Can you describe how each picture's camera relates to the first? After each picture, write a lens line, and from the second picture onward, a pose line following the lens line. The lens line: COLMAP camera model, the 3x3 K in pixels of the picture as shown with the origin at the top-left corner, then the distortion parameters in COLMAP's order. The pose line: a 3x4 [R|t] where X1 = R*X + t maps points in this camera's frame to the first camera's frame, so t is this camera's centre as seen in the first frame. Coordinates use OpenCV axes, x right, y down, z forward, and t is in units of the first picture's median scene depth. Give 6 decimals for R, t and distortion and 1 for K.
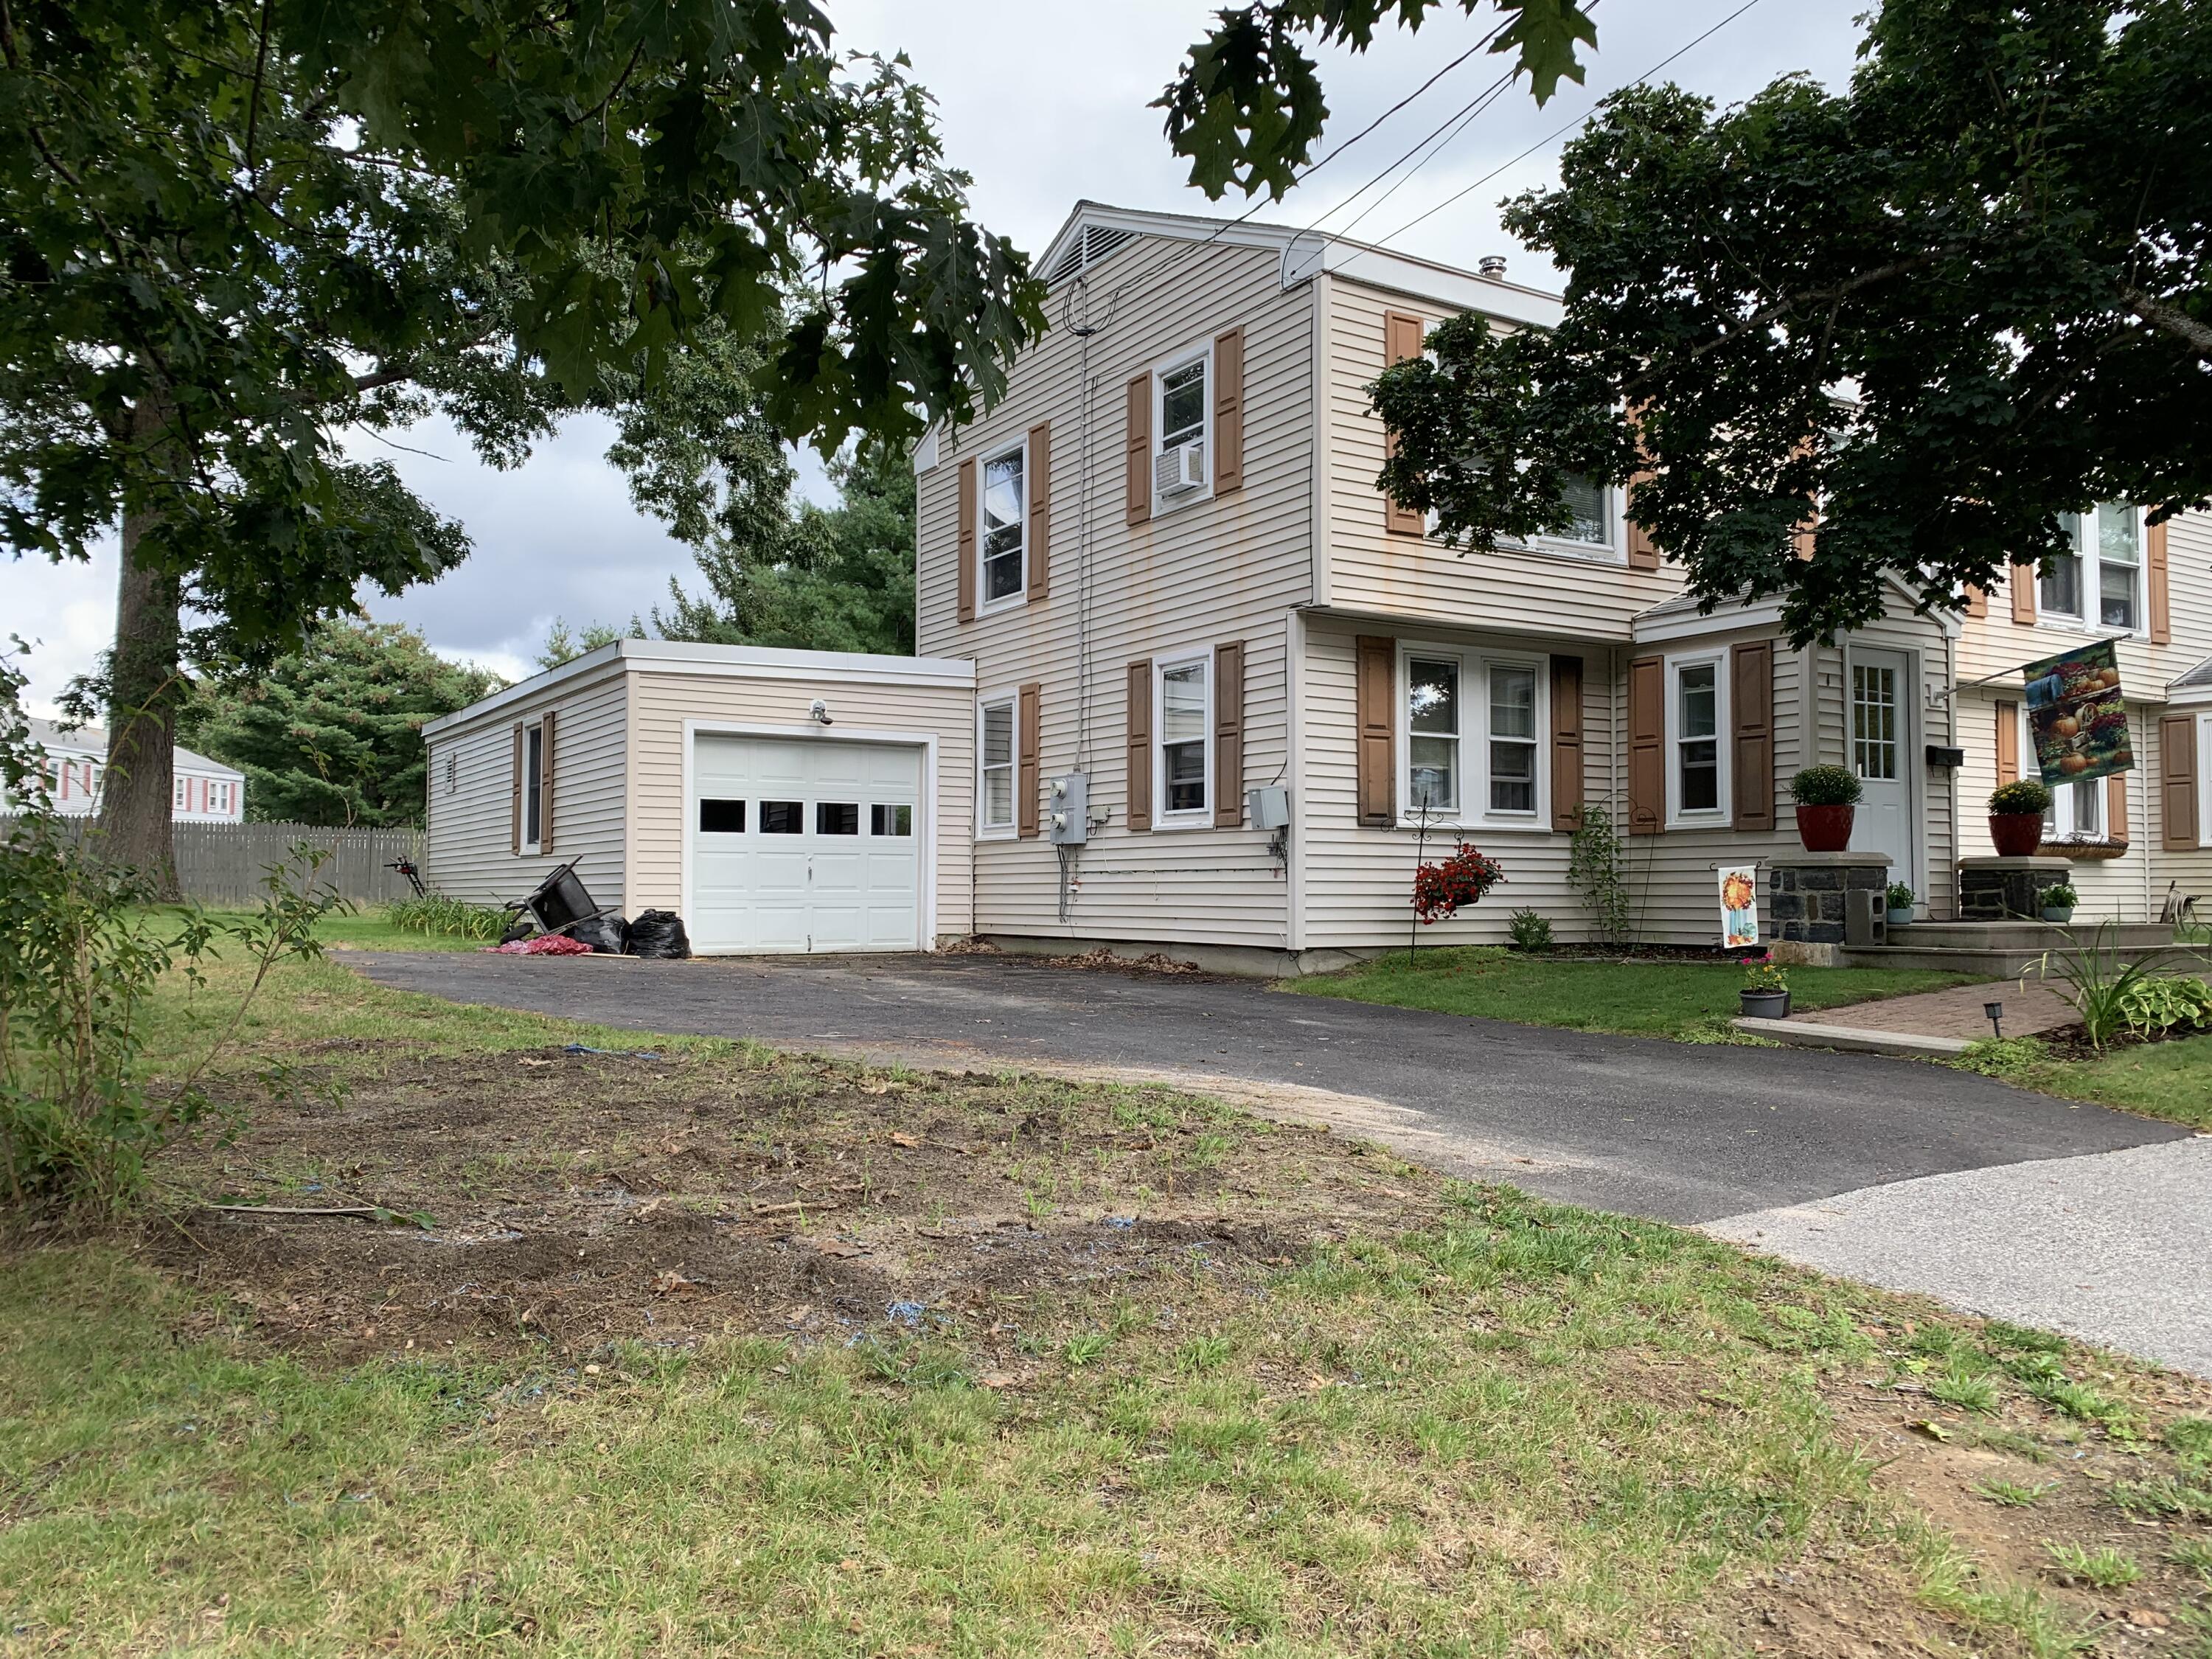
lens RADIAL K [[1632.4, 0, 1106.0], [0, 1632.4, 829.5], [0, 0, 1]] dist [0.008756, -0.000550]
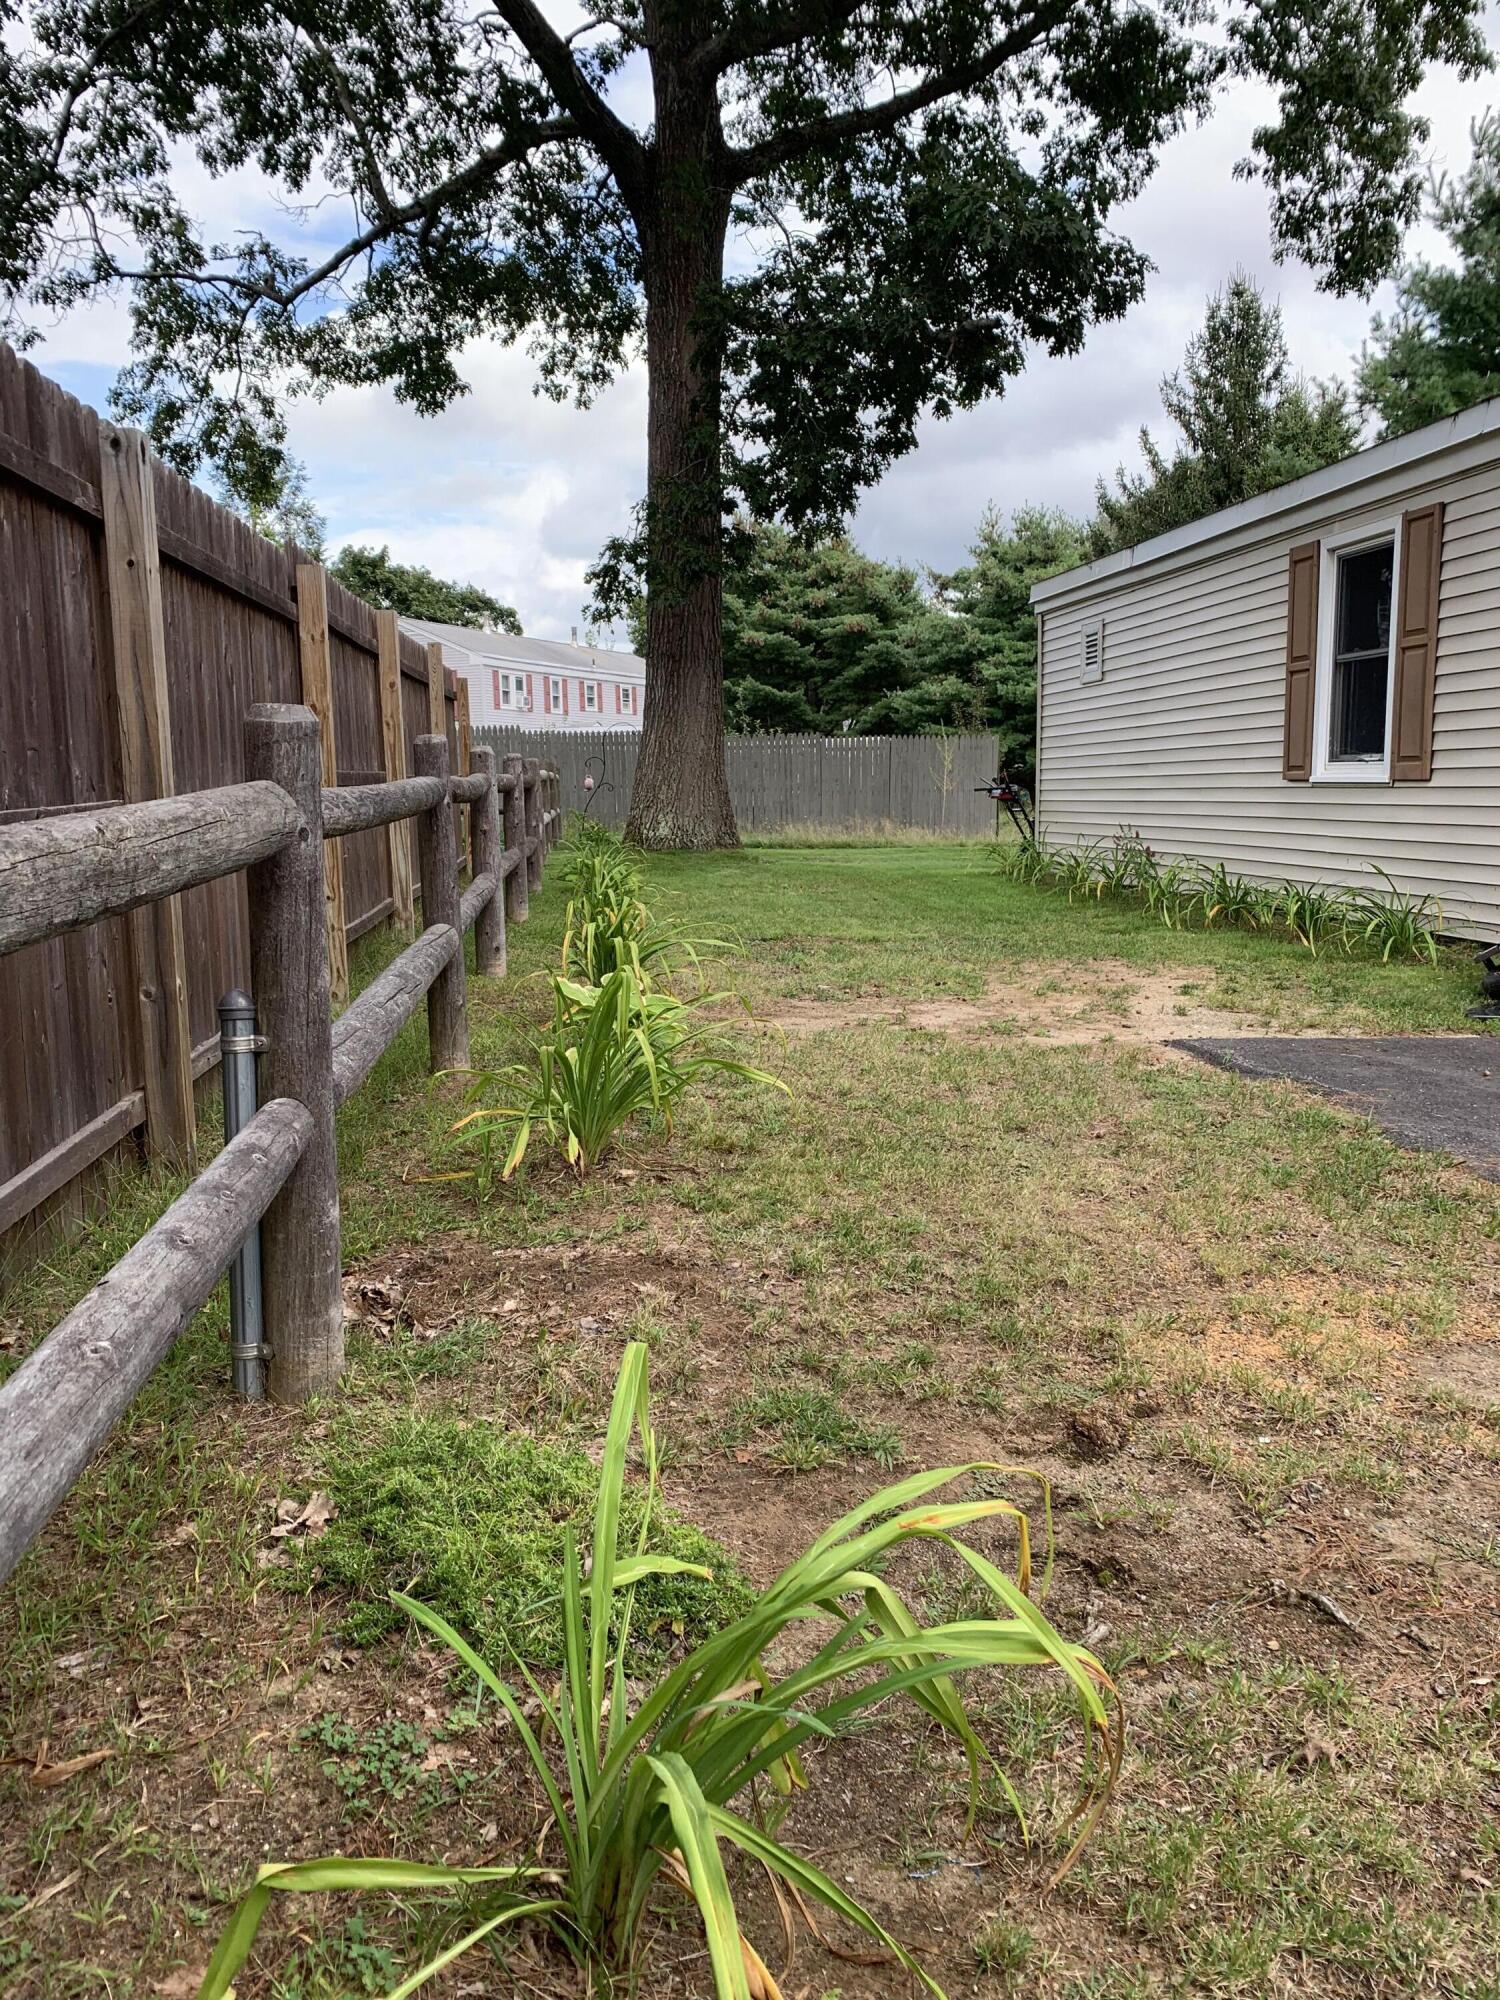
lens RADIAL K [[1488.5, 0, 750.0], [0, 1488.5, 1000.0], [0, 0, 1]] dist [0.009611, -0.103013]
pose [[0.906113, 0.039503, -0.421186, -0.097475], [0.039170, 0.983519, 0.176512, -0.002689], [0.421218, -0.176437, 0.889632, 0.137510]]
